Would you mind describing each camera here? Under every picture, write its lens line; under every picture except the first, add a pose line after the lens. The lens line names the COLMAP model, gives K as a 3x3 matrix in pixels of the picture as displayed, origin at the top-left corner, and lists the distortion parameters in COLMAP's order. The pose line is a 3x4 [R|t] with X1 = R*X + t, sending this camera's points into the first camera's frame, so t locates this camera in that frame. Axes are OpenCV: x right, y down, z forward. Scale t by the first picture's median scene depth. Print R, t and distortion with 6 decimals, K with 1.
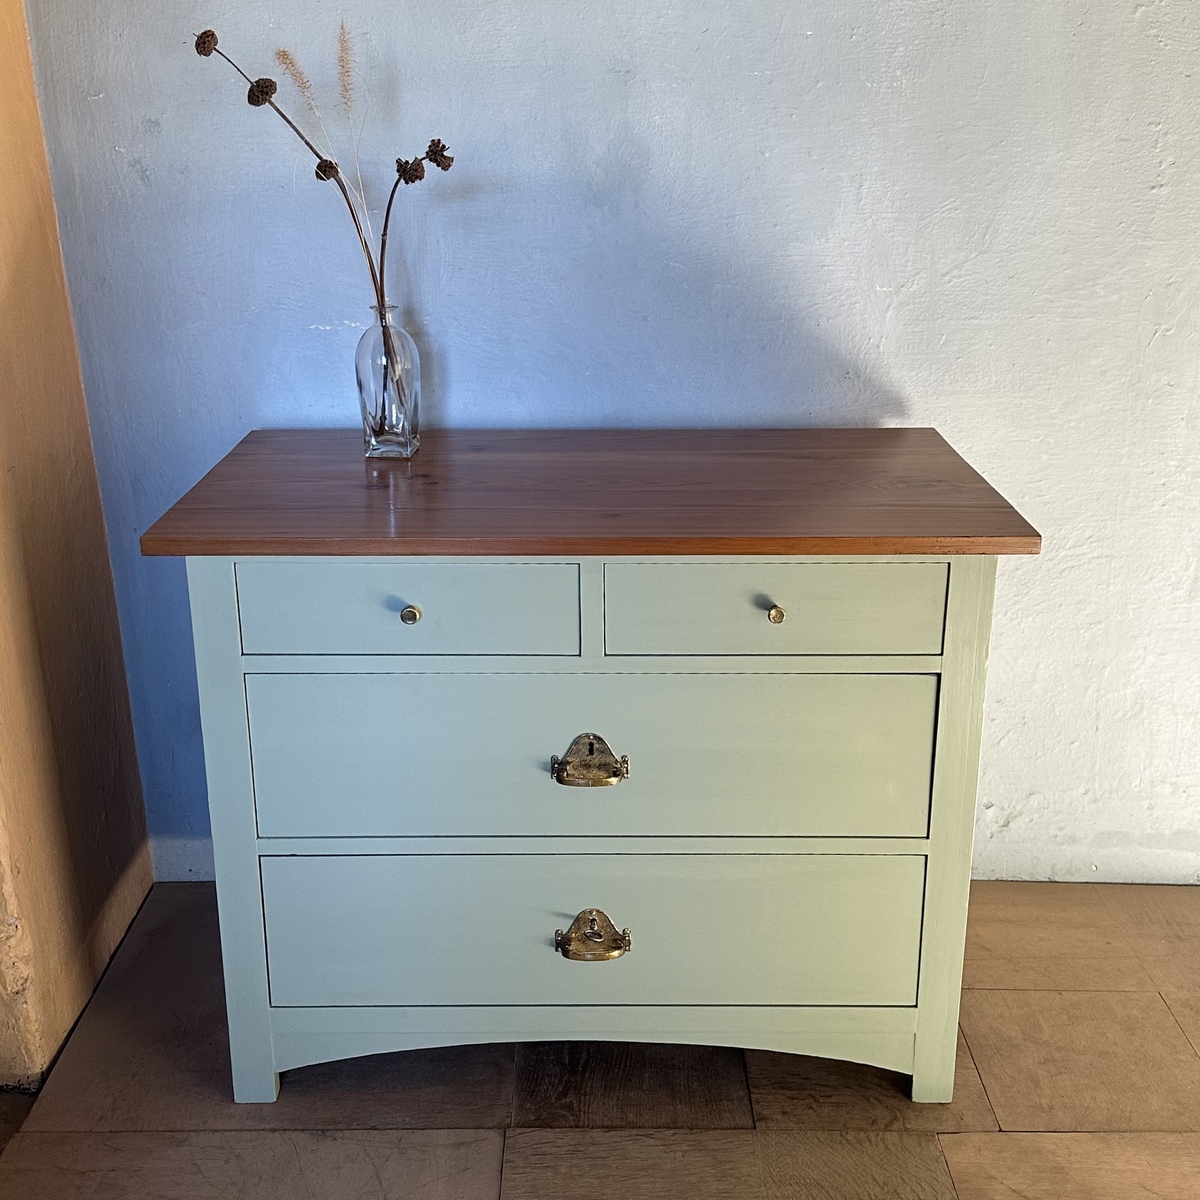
lens RADIAL K [[1456.7, 0, 602.9], [0, 1456.7, 603.0], [0, 0, 1]] dist [0.230926, -0.598723]
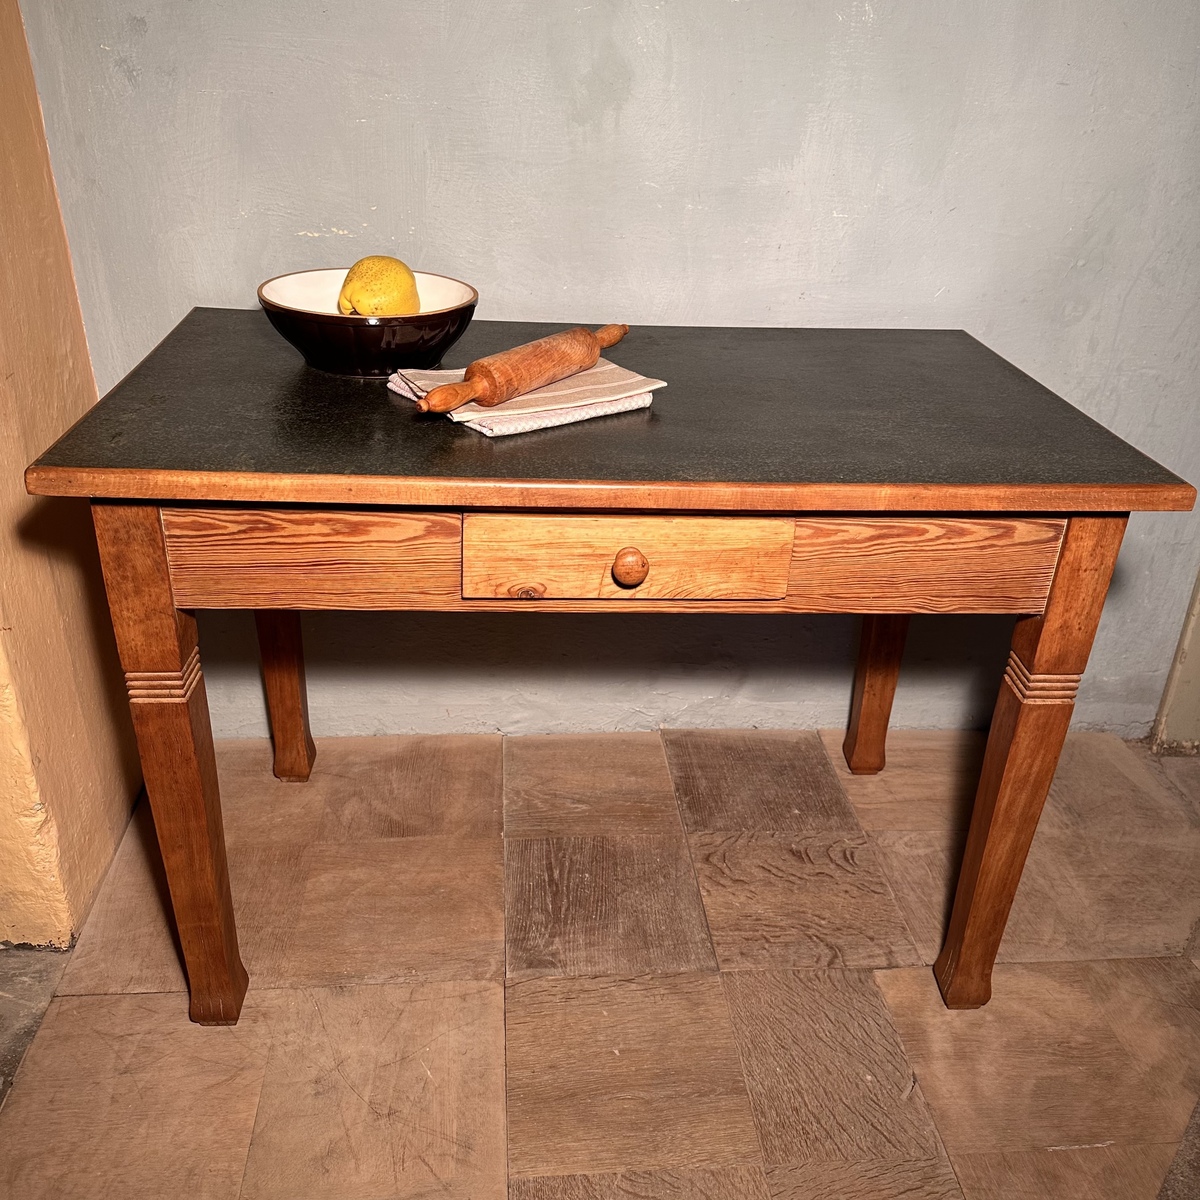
lens RADIAL K [[1130.0, 0, 605.6], [0, 1130.0, 598.4], [0, 0, 1]] dist [0.204178, -0.410779]
pose [[0.995047, 0.000028, 0.099405, -0.067783], [-0.013827, 0.990318, 0.138128, -0.050526], [-0.098438, -0.138818, 0.985413, 0.150277]]
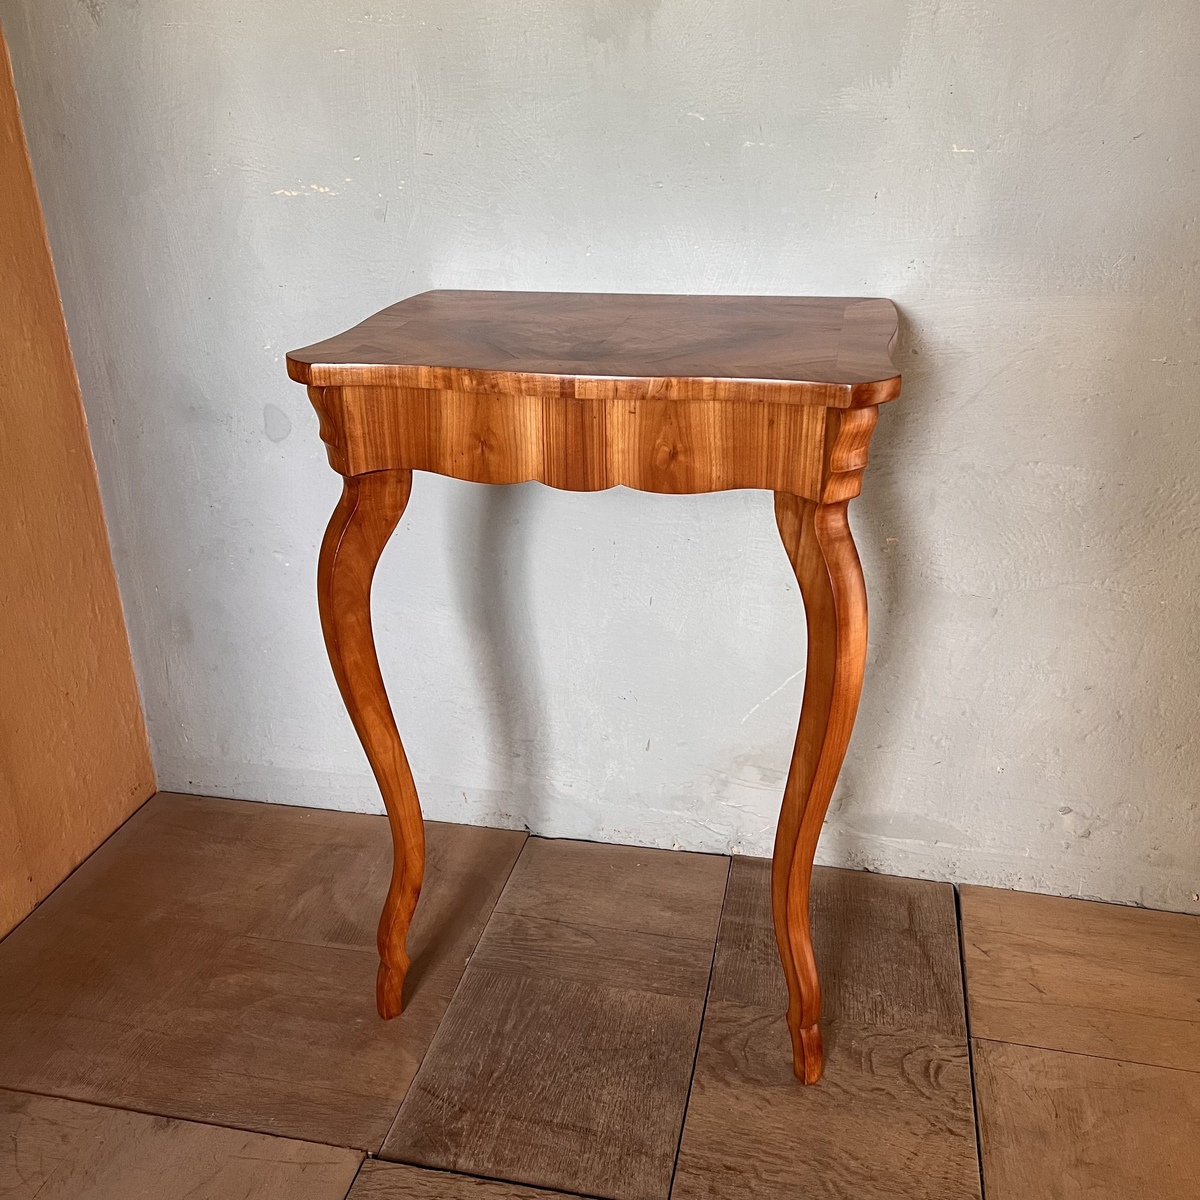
lens RADIAL K [[1207.0, 0, 604.3], [0, 1207.0, 611.6], [0, 0, 1]] dist [0.041439, -0.064951]
pose [[0.976984, 0.079953, -0.197760, 0.157043], [-0.066544, 0.995068, 0.073557, -0.007630], [0.202666, -0.058705, 0.977487, 0.342077]]
